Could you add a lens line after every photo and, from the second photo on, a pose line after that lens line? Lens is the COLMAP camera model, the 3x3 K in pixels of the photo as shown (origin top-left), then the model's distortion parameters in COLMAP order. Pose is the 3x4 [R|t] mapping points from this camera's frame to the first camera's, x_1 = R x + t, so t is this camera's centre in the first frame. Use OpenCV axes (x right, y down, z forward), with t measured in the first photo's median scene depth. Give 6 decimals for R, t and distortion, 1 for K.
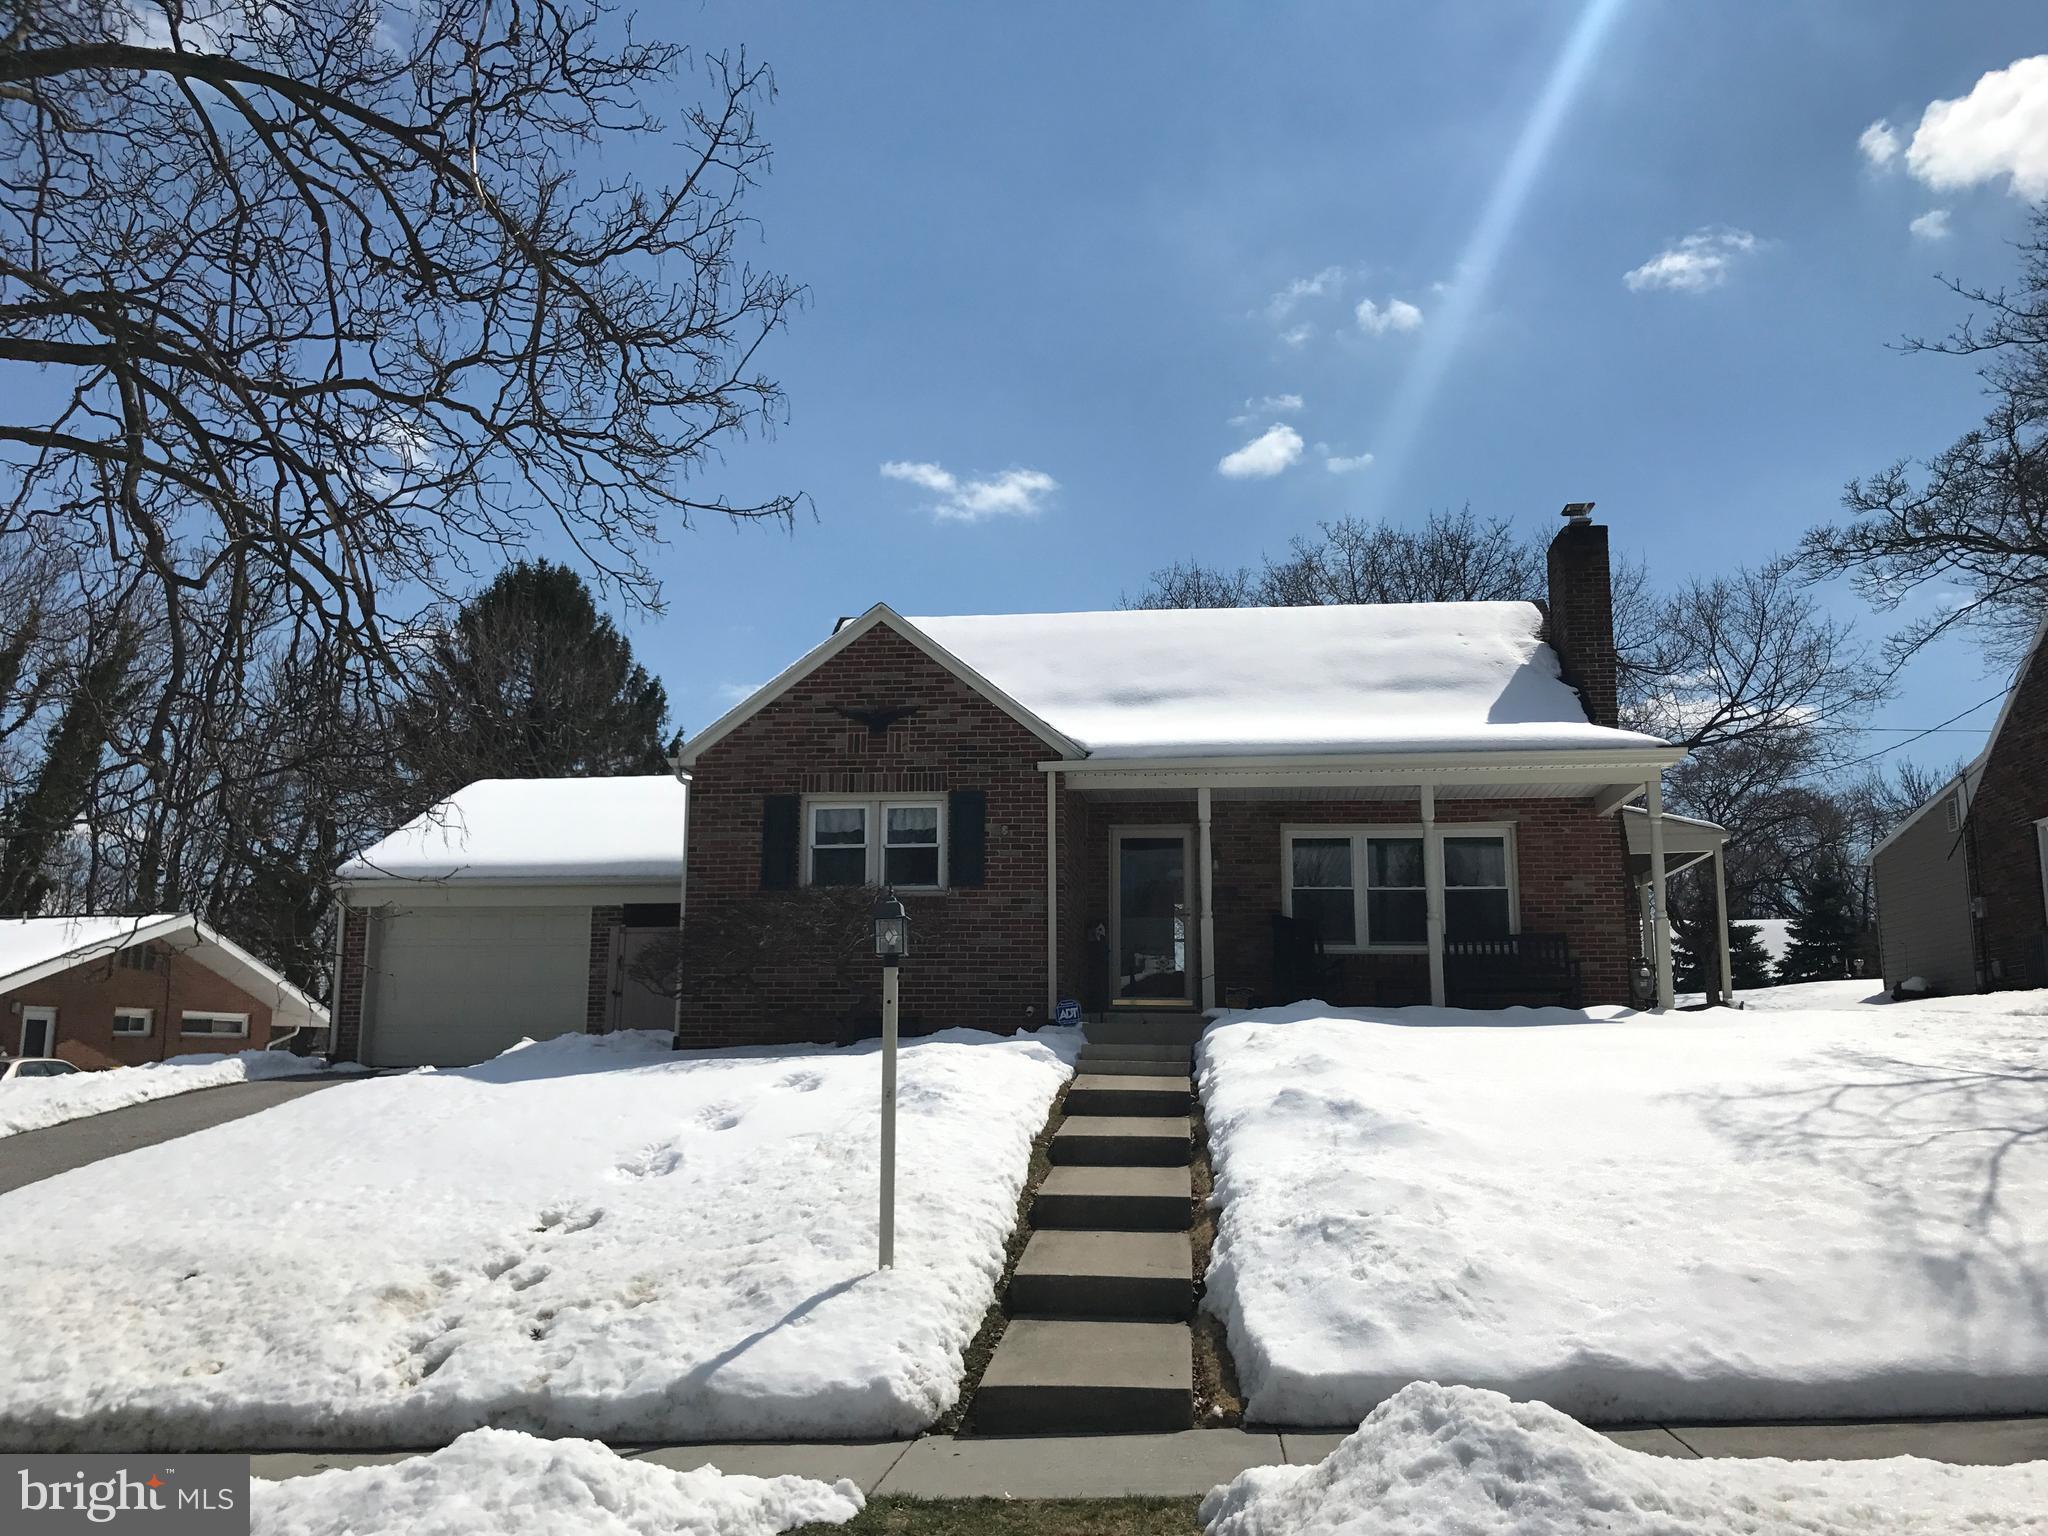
lens RADIAL K [[1675.7, 0, 1040.8], [0, 1675.7, 755.0], [0, 0, 1]] dist [0.048460, -0.053600]
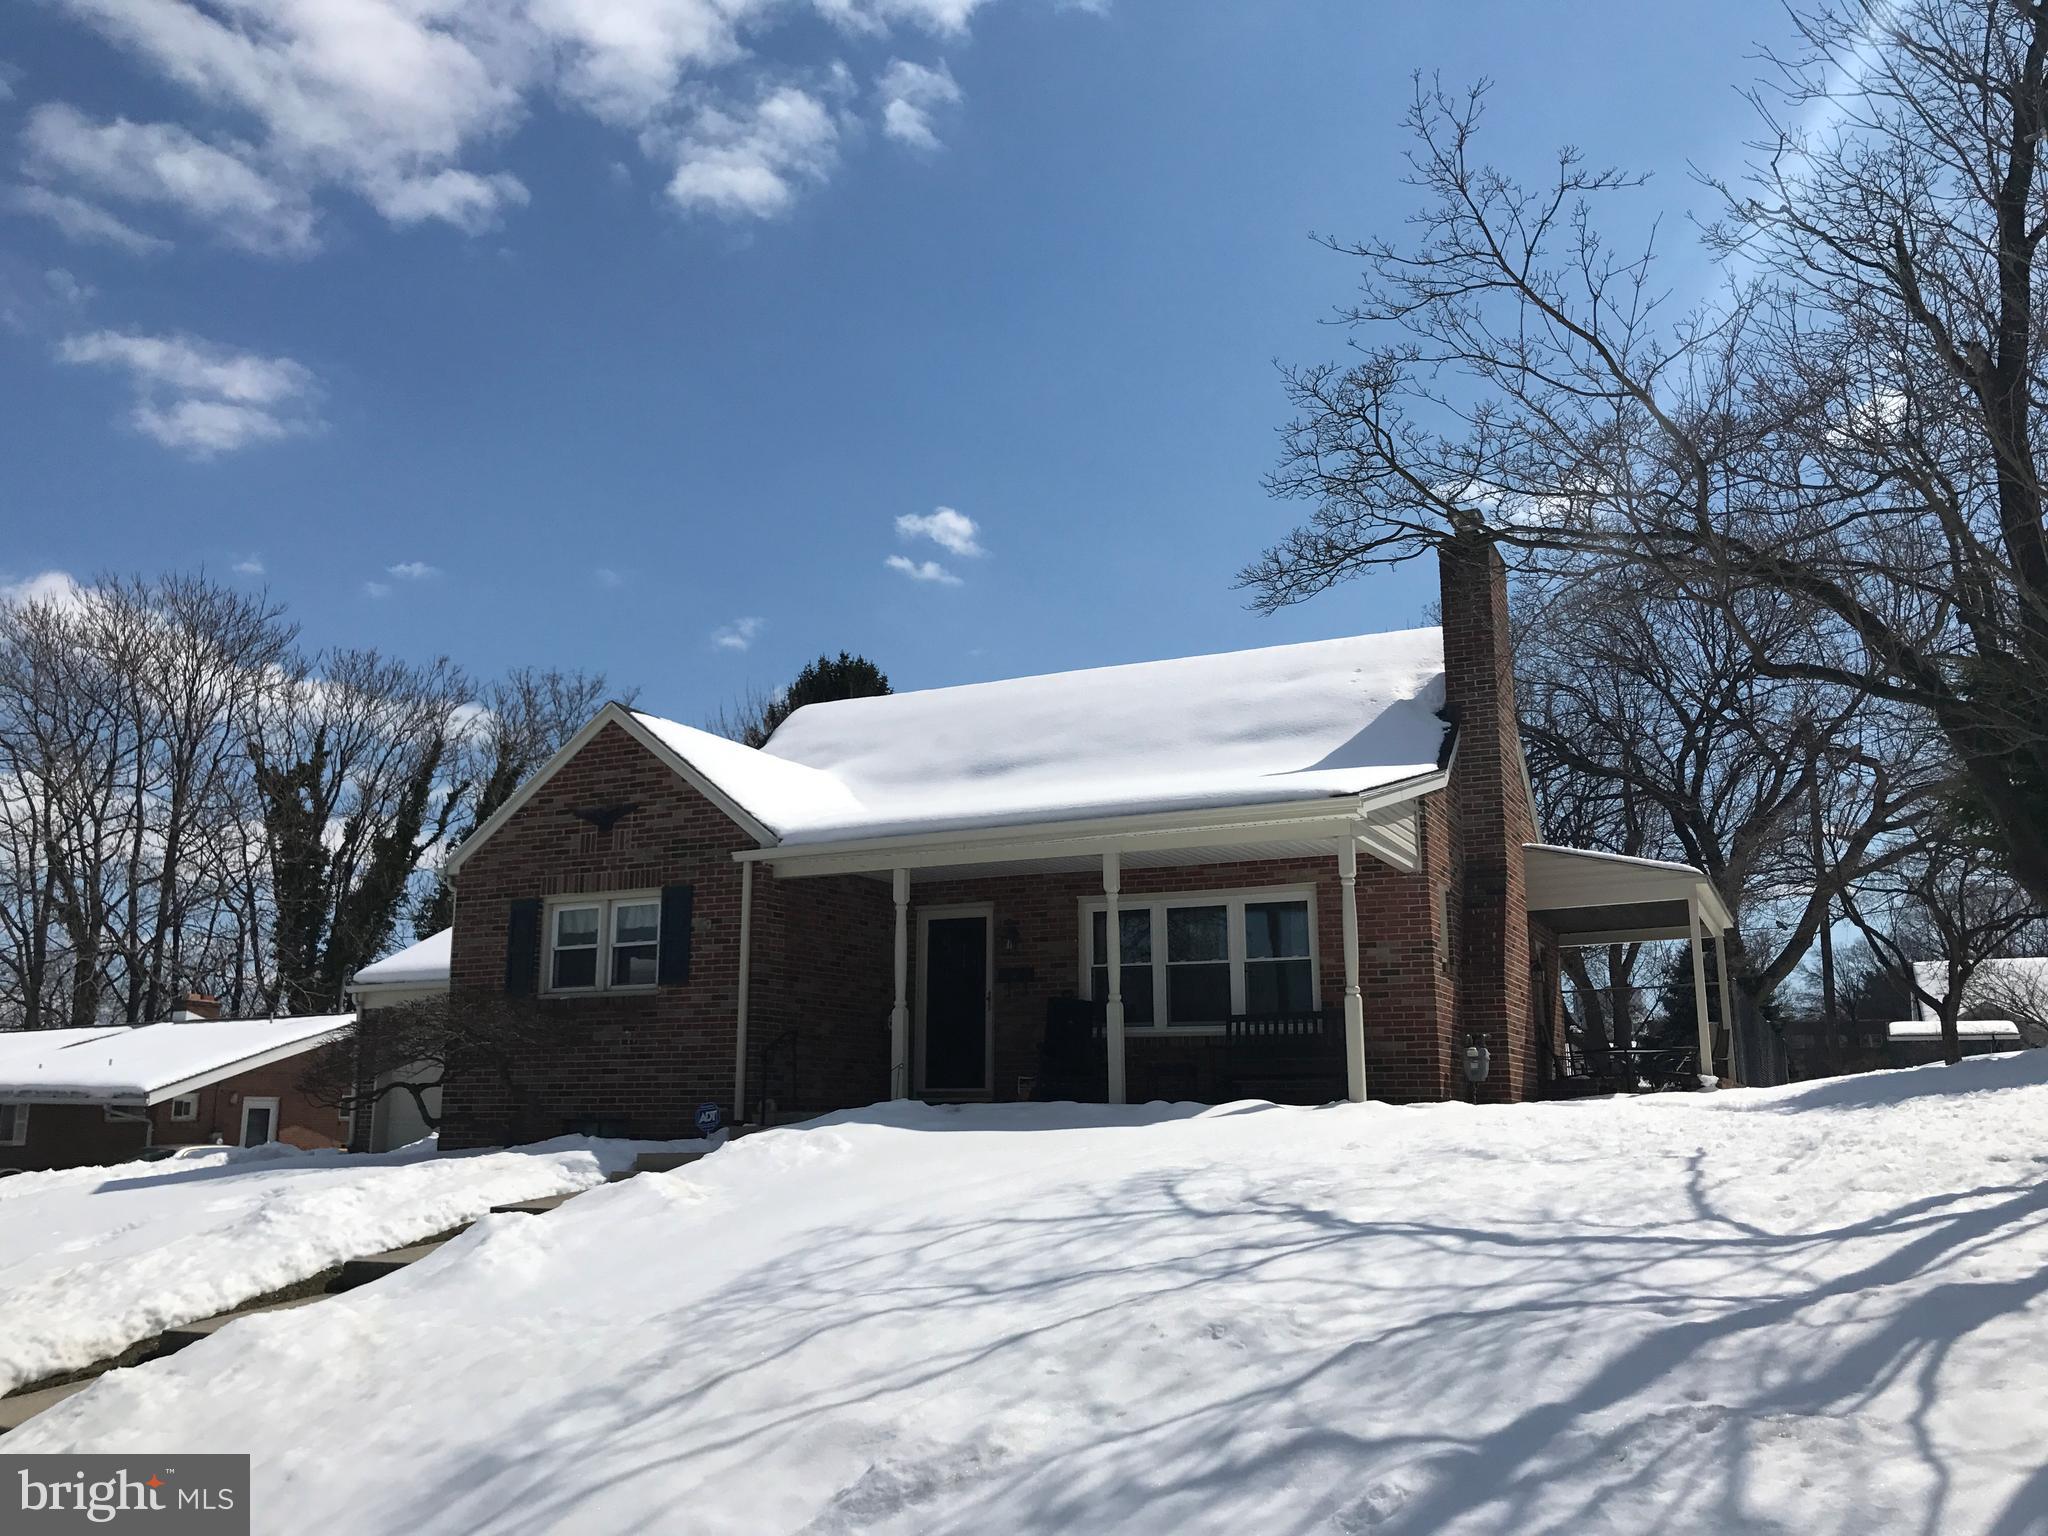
lens RADIAL K [[1675.7, 0, 1033.0], [0, 1675.7, 784.8], [0, 0, 1]] dist [0.048460, -0.053600]
pose [[0.945722, -0.070097, -0.317328, 0.463393], [0.065478, 0.997536, -0.025211, 0.000967], [0.318314, 0.003065, 0.947981, 0.131307]]
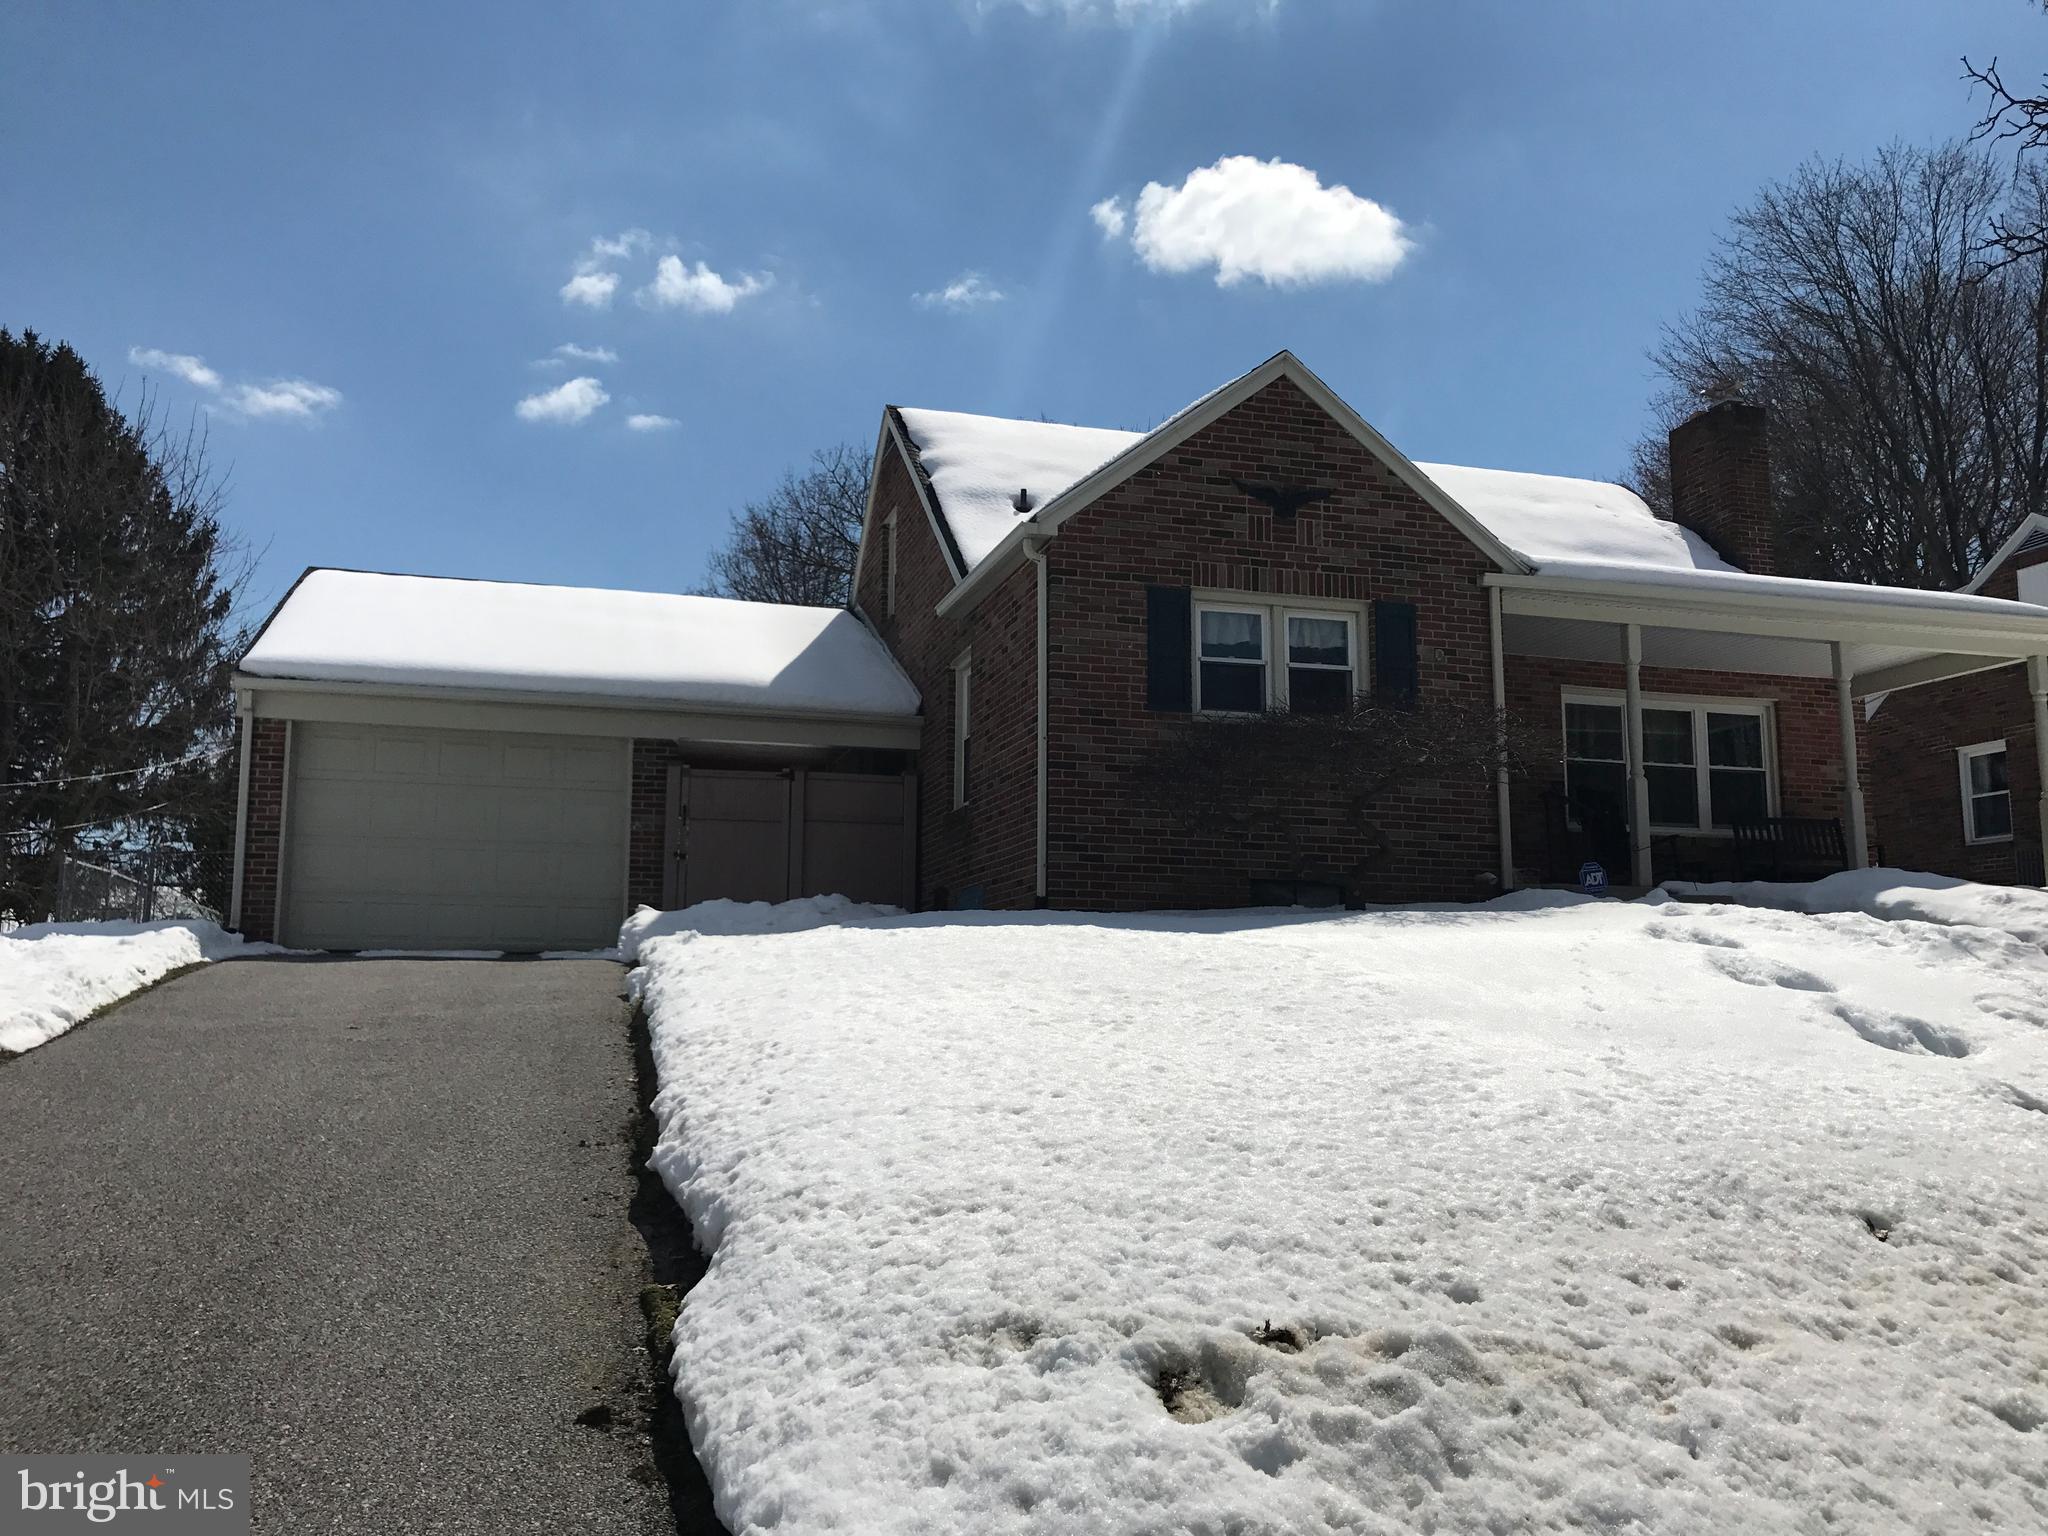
lens RADIAL K [[1675.7, 0, 1018.2], [0, 1675.7, 780.0], [0, 0, 1]] dist [0.048460, -0.053600]
pose [[0.930809, 0.054193, 0.361466, -0.485568], [-0.073642, 0.996473, 0.040239, 0.085302], [-0.358011, -0.064074, 0.931516, 0.313454]]
